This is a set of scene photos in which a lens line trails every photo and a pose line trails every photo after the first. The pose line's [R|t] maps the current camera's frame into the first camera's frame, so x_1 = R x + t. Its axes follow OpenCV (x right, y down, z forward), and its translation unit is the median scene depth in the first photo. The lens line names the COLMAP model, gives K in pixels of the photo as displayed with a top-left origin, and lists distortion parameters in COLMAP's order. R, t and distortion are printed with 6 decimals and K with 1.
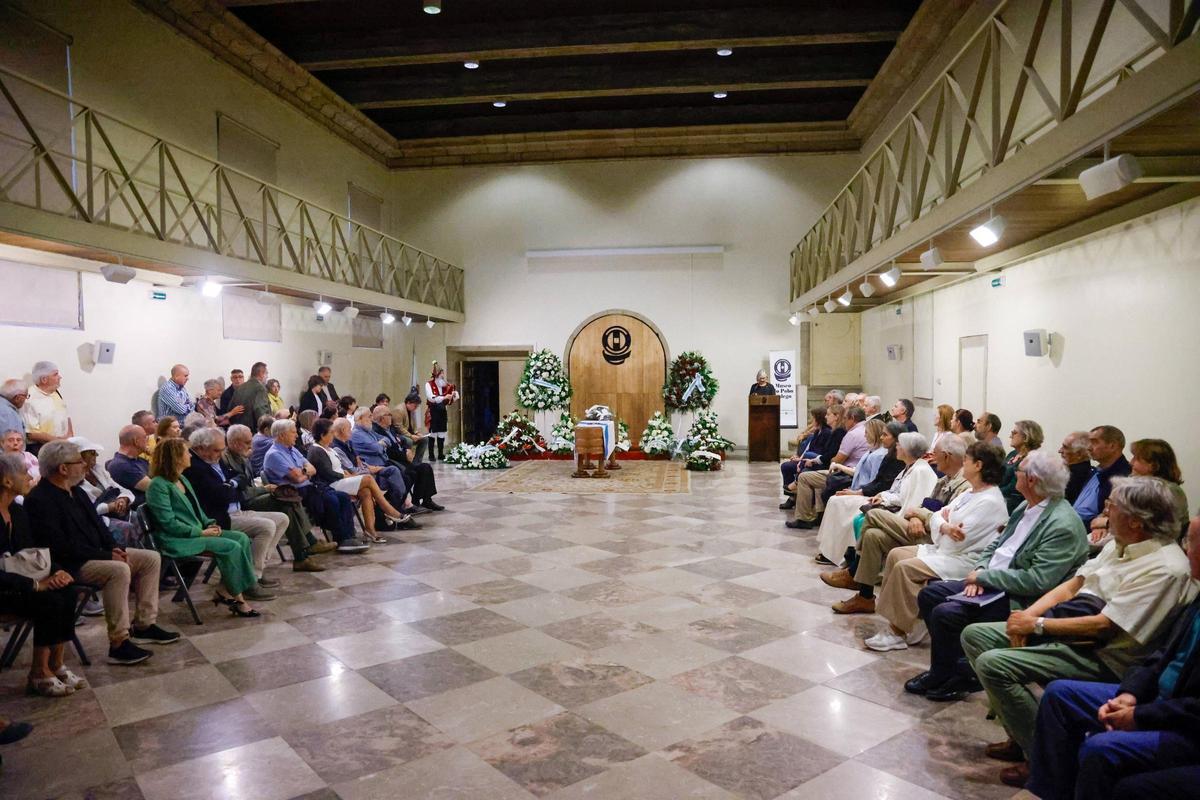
lens RADIAL K [[850.0, 0, 614.7], [0, 850.0, 399.2], [0, 0, 1]] dist [-0.084108, 0.063675]
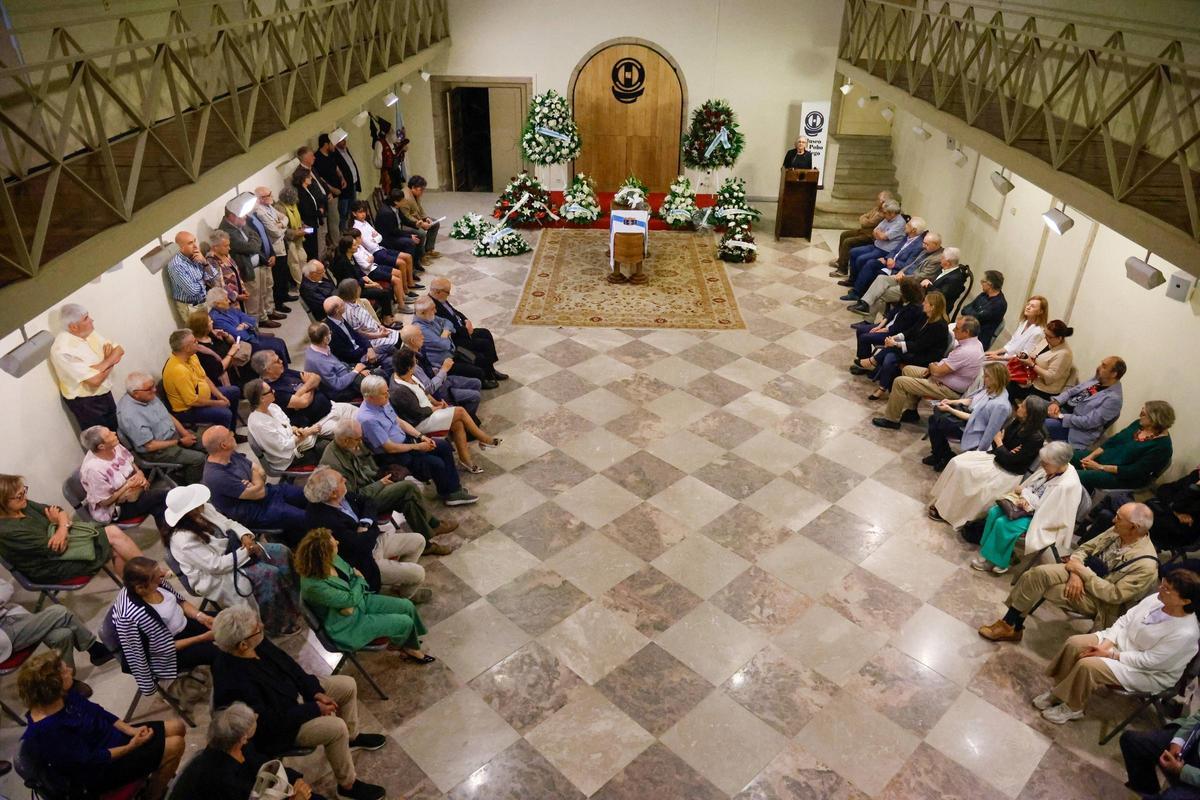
lens RADIAL K [[850.0, 0, 621.3], [0, 850.0, 398.9], [0, 0, 1]] dist [-0.084108, 0.063675]
pose [[0.994919, -0.020842, 0.098500, -0.109376], [-0.025950, 0.892199, 0.450896, -0.181197], [-0.097279, -0.451161, 0.887125, 0.086154]]
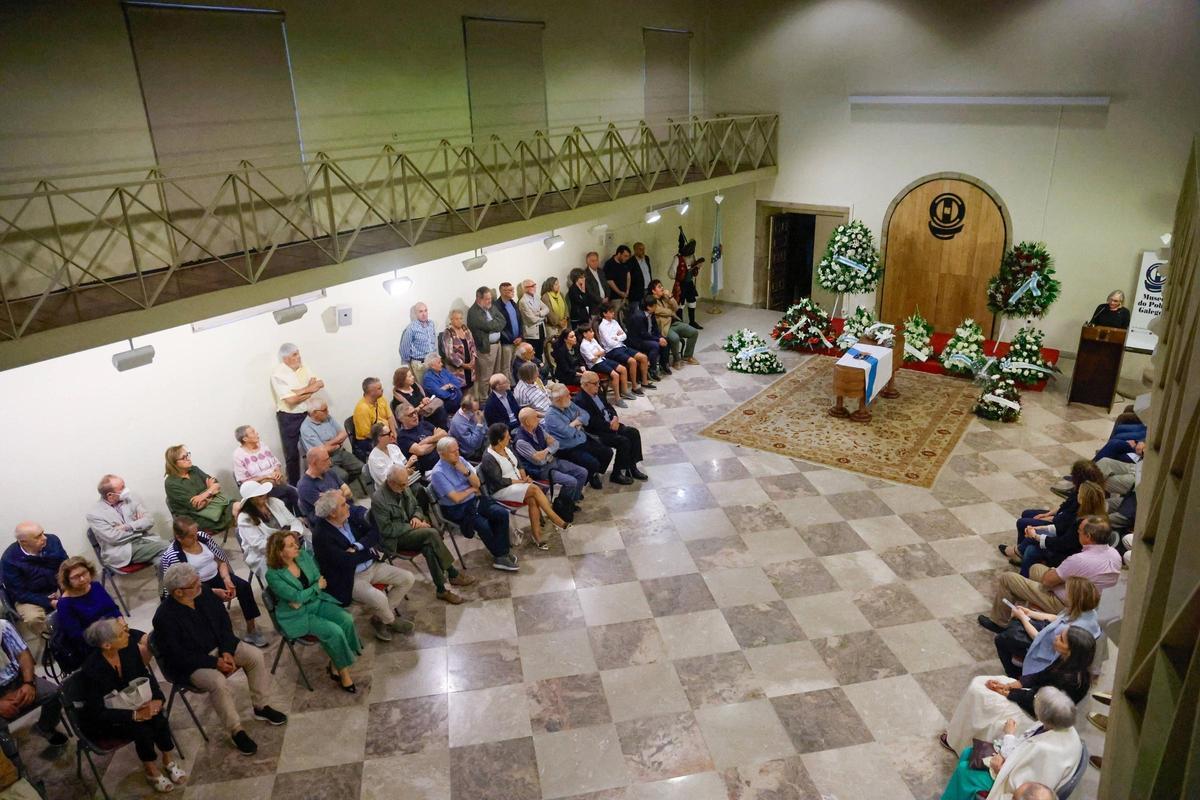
lens RADIAL K [[850.0, 0, 611.3], [0, 850.0, 404.9], [0, 0, 1]] dist [-0.084108, 0.063675]
pose [[0.879772, 0.165562, -0.445636, 0.122659], [-0.005680, 0.940992, 0.338381, -0.185292], [0.475363, -0.295167, 0.828798, 0.117559]]
